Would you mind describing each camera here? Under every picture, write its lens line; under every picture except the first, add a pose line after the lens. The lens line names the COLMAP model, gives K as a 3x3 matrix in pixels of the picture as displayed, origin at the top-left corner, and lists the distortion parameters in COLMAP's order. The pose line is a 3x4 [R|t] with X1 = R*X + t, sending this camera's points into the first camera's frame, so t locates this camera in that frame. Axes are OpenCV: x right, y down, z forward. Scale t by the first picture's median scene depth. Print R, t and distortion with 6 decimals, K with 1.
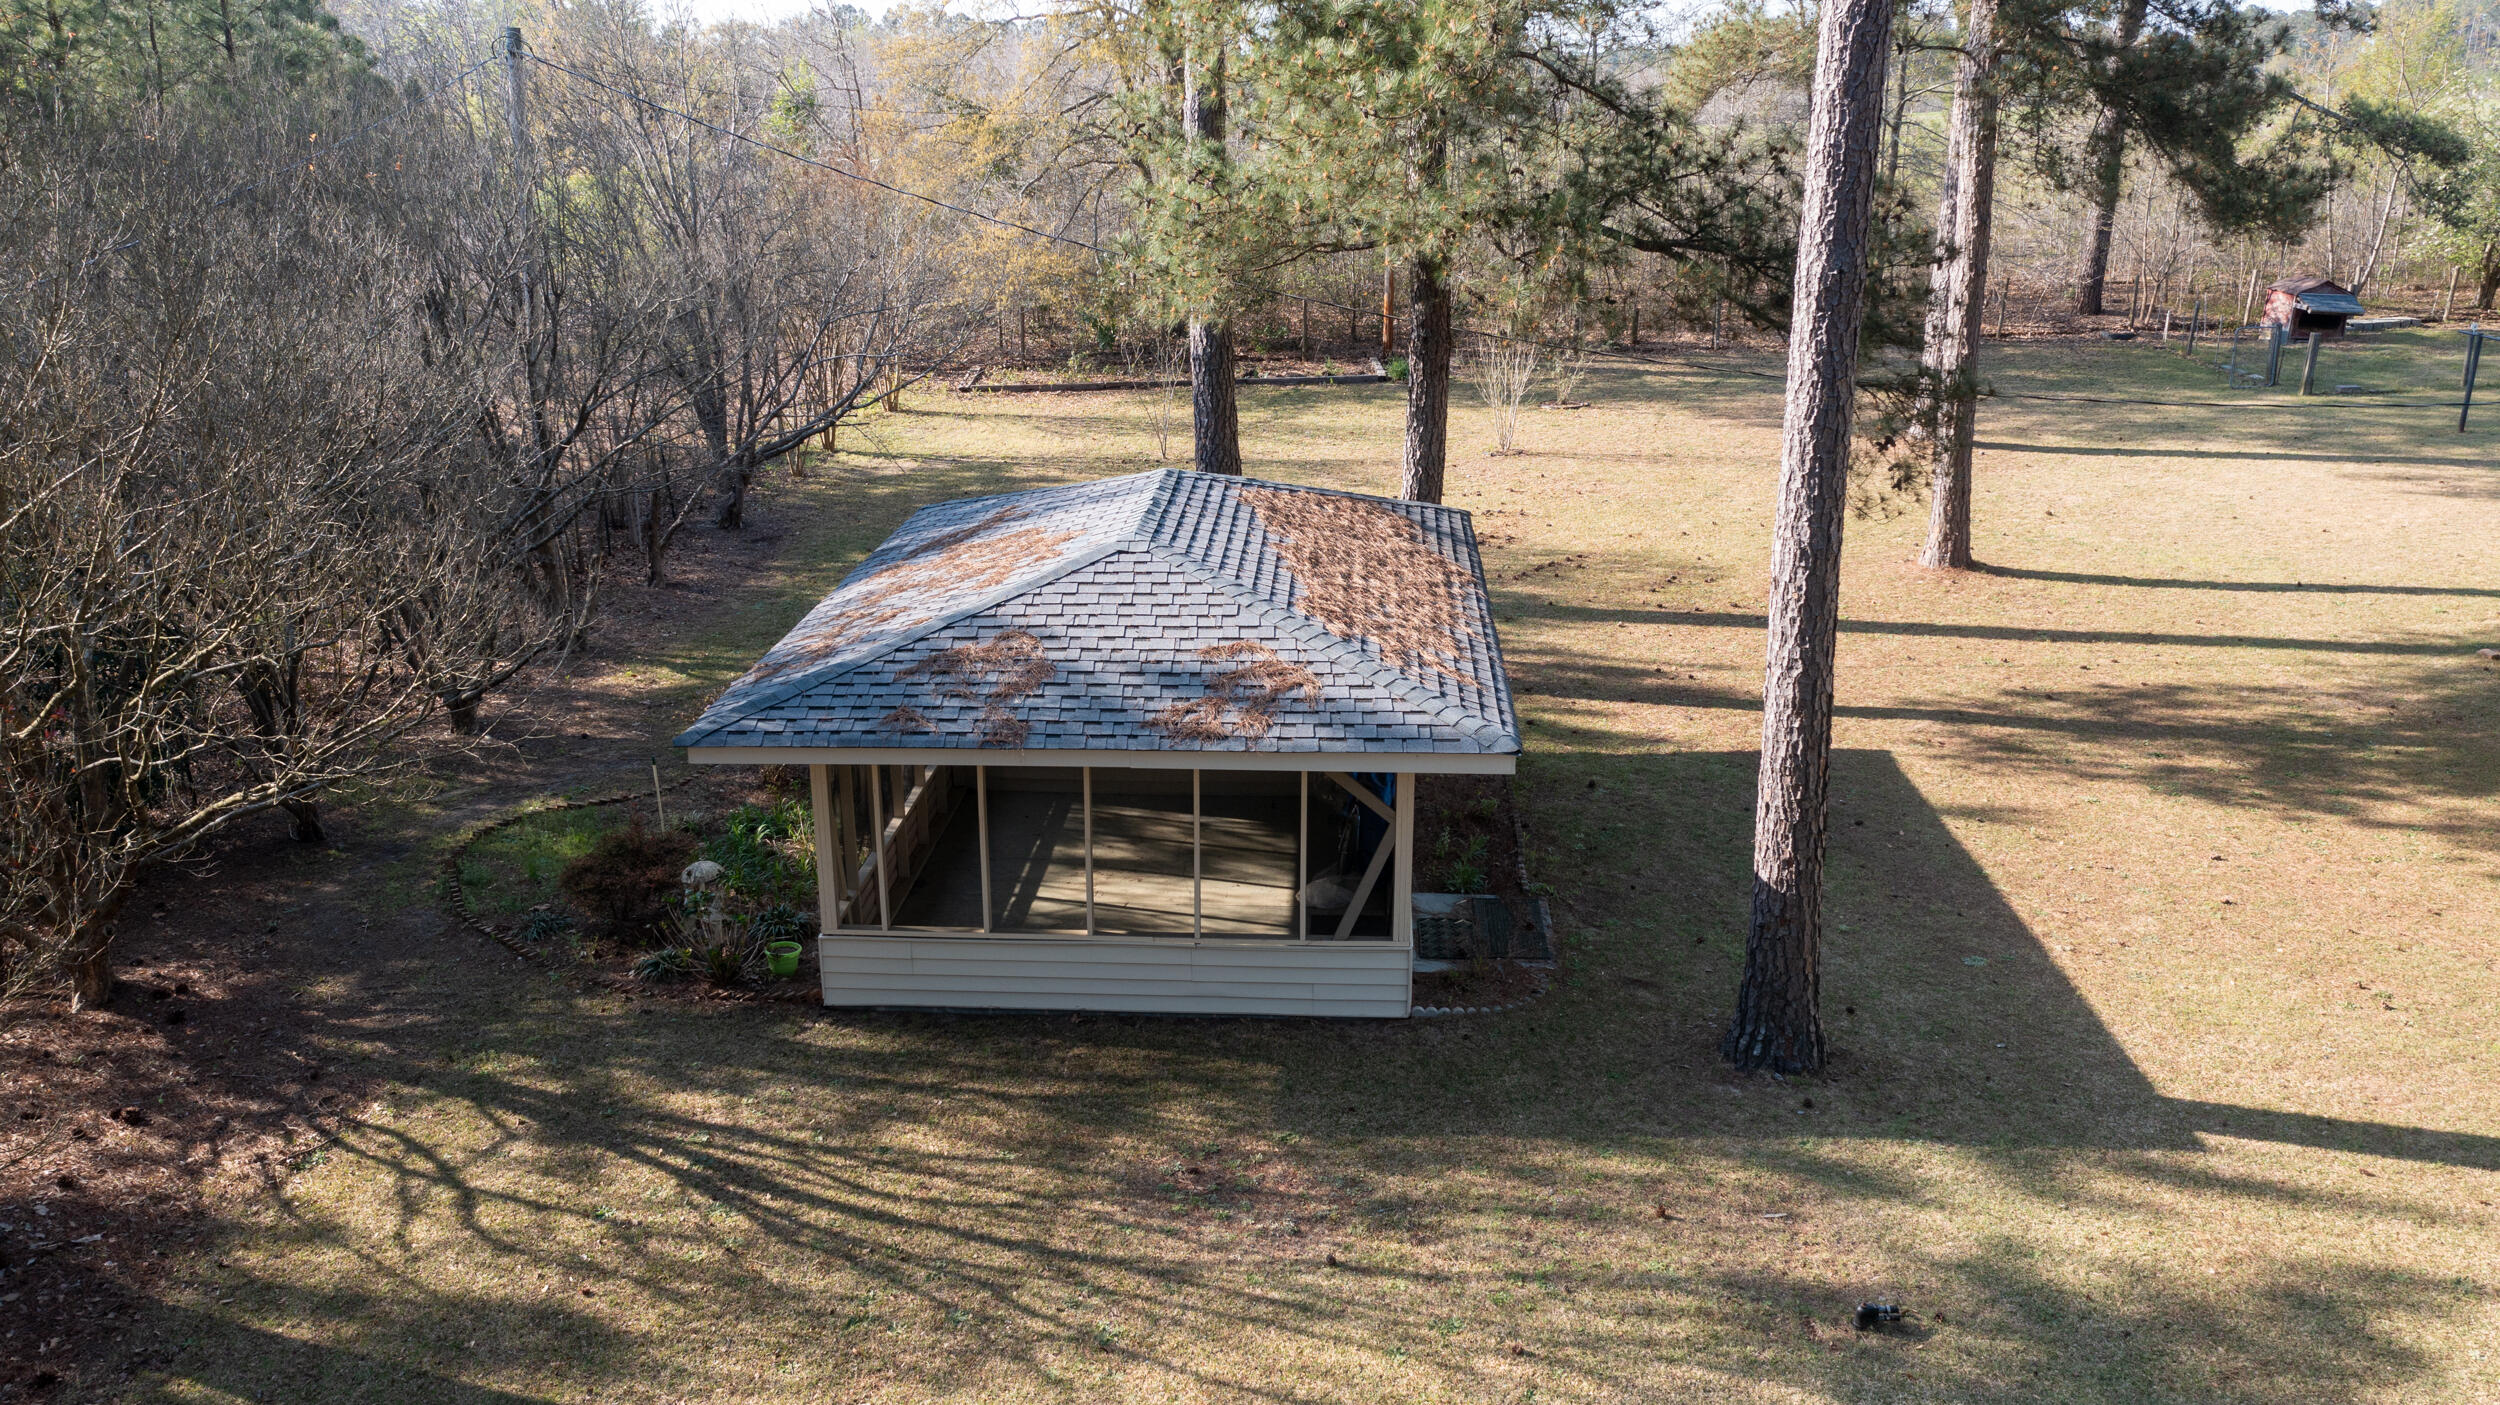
lens RADIAL K [[1961.0, 0, 1250.0], [0, 1961.0, 702.5], [0, 0, 1]] dist [-0.005016, 0.000351]
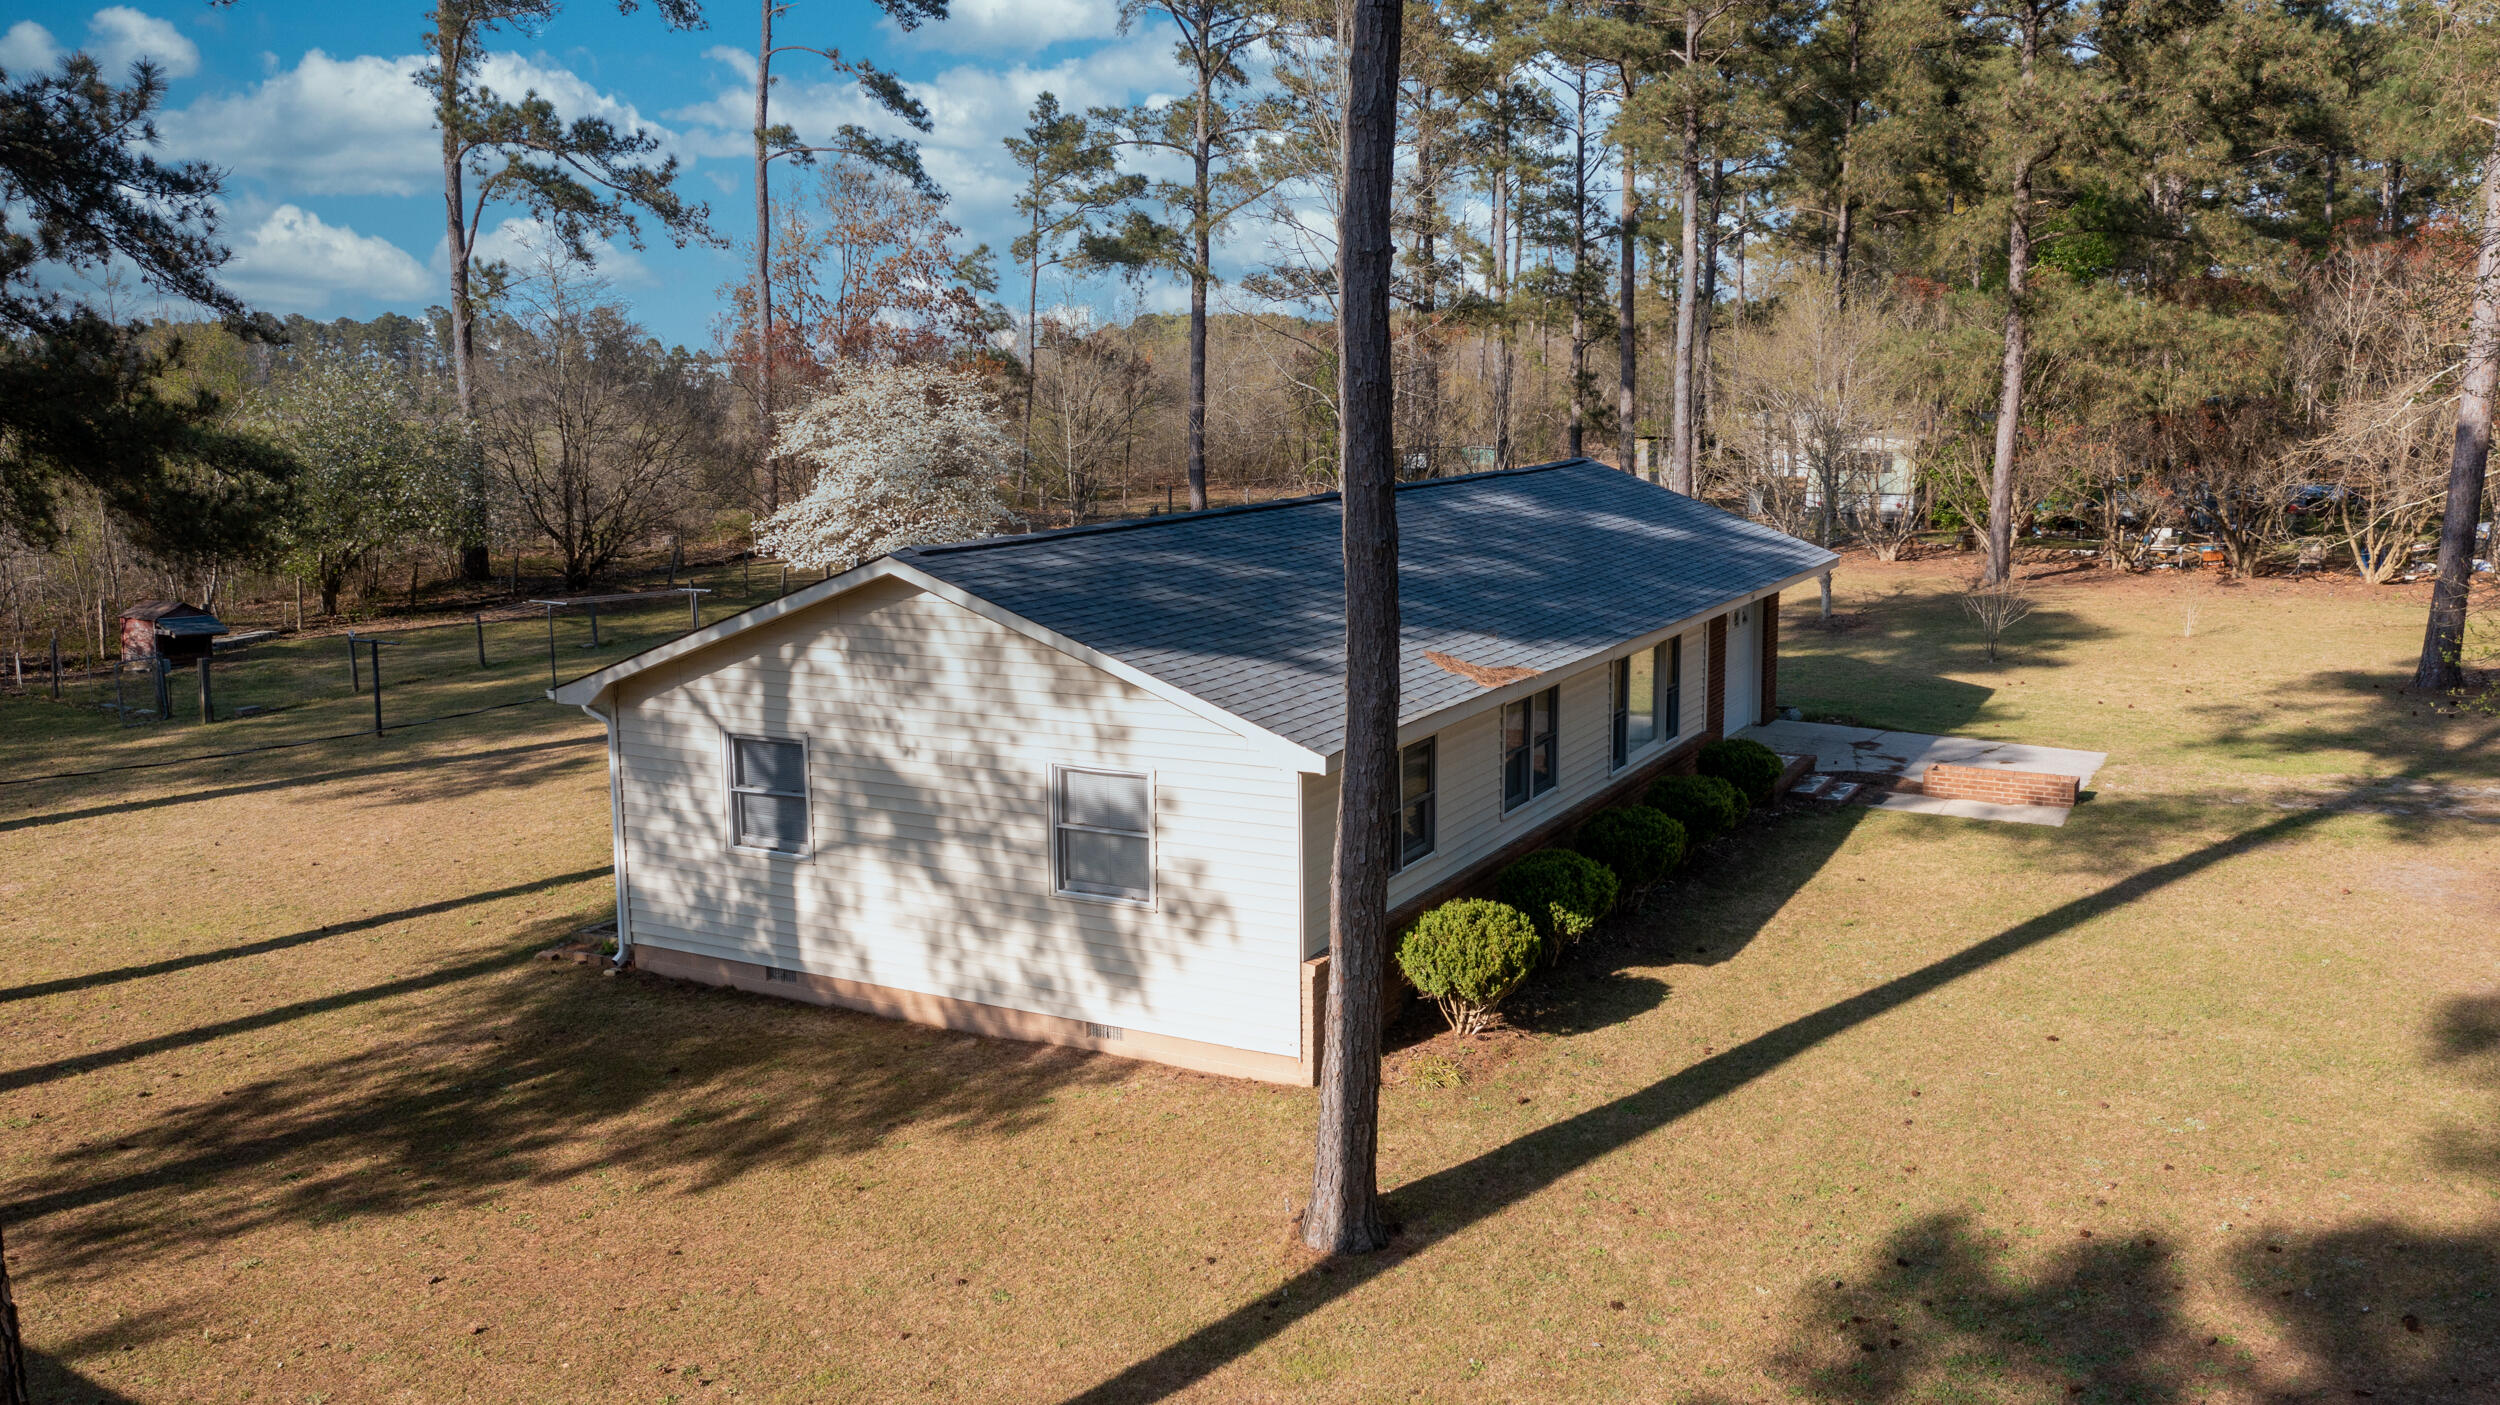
lens RADIAL K [[1953.6, 0, 1246.6], [0, 1953.6, 721.9], [0, 0, 1]] dist [-0.003946, -0.002208]
pose [[0.507012, -0.145813, 0.849516, -0.007008], [0.268353, 0.963307, 0.005185, -0.048129], [-0.819101, 0.225341, 0.527537, 0.162526]]
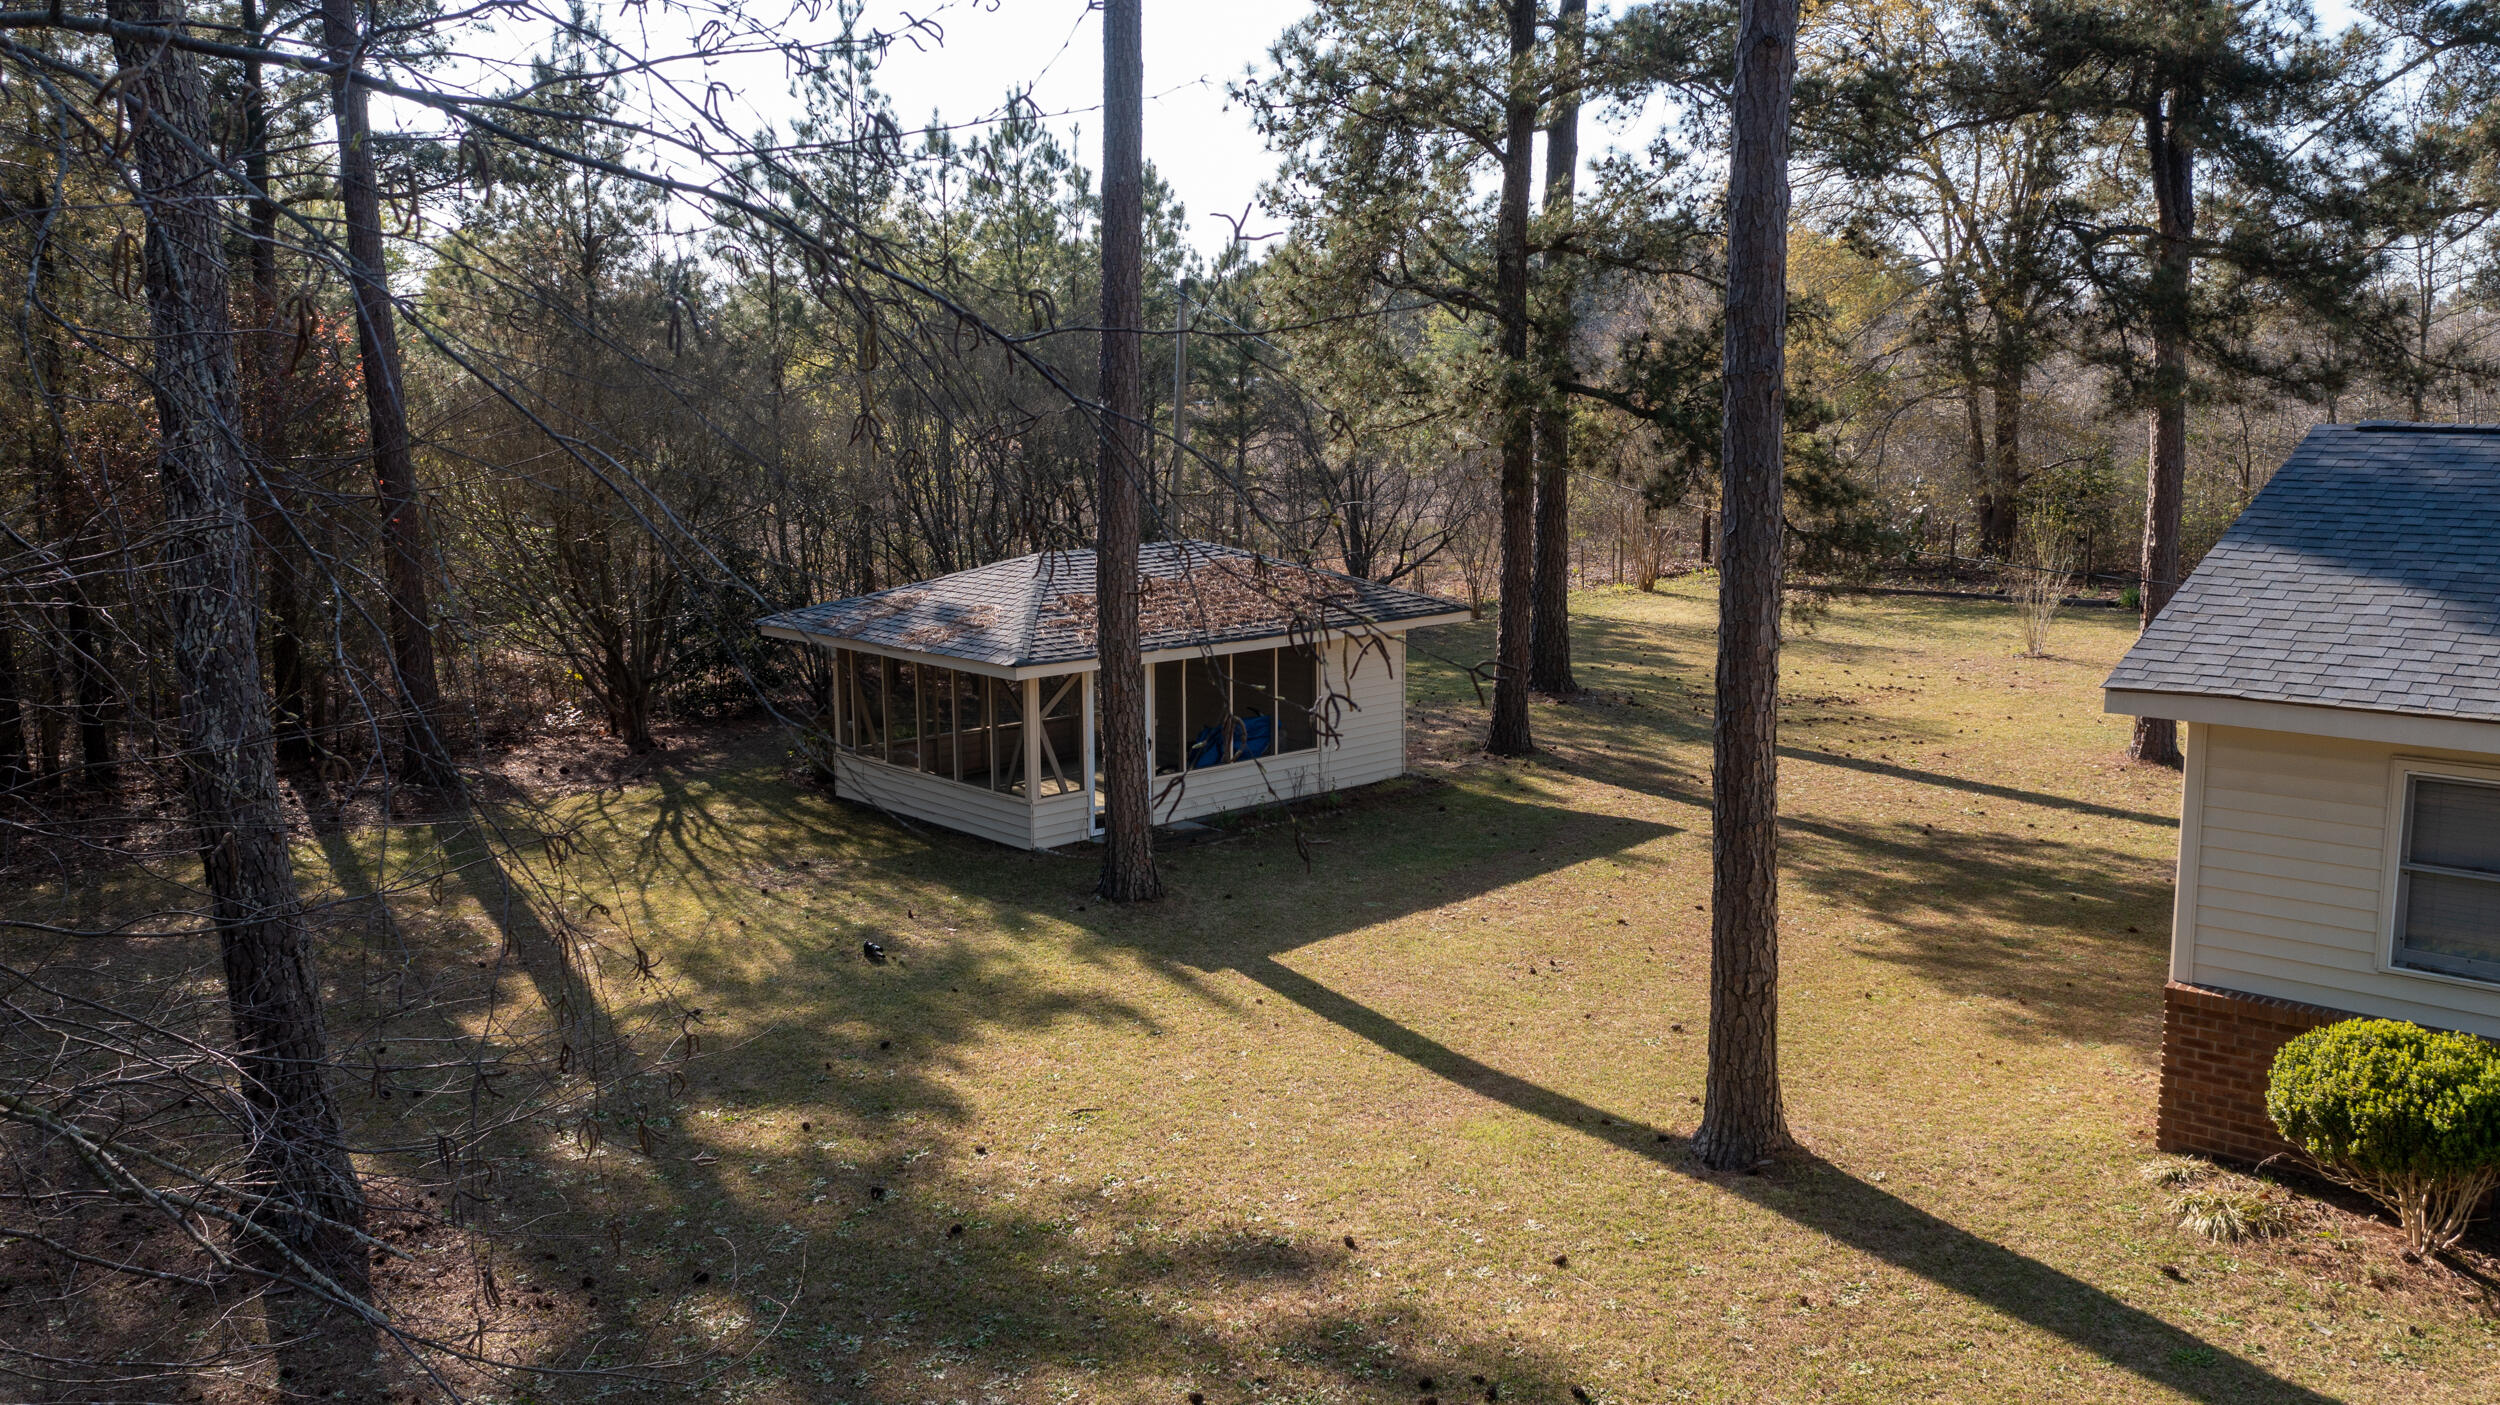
lens RADIAL K [[1967.3, 0, 1242.4], [0, 1967.3, 698.2], [0, 0, 1]] dist [-0.015355, 0.010796]
pose [[0.712183, 0.112685, -0.692891, 0.840072], [-0.210723, 0.975830, -0.057891, 0.064137], [0.669620, 0.187237, 0.718715, -0.035608]]
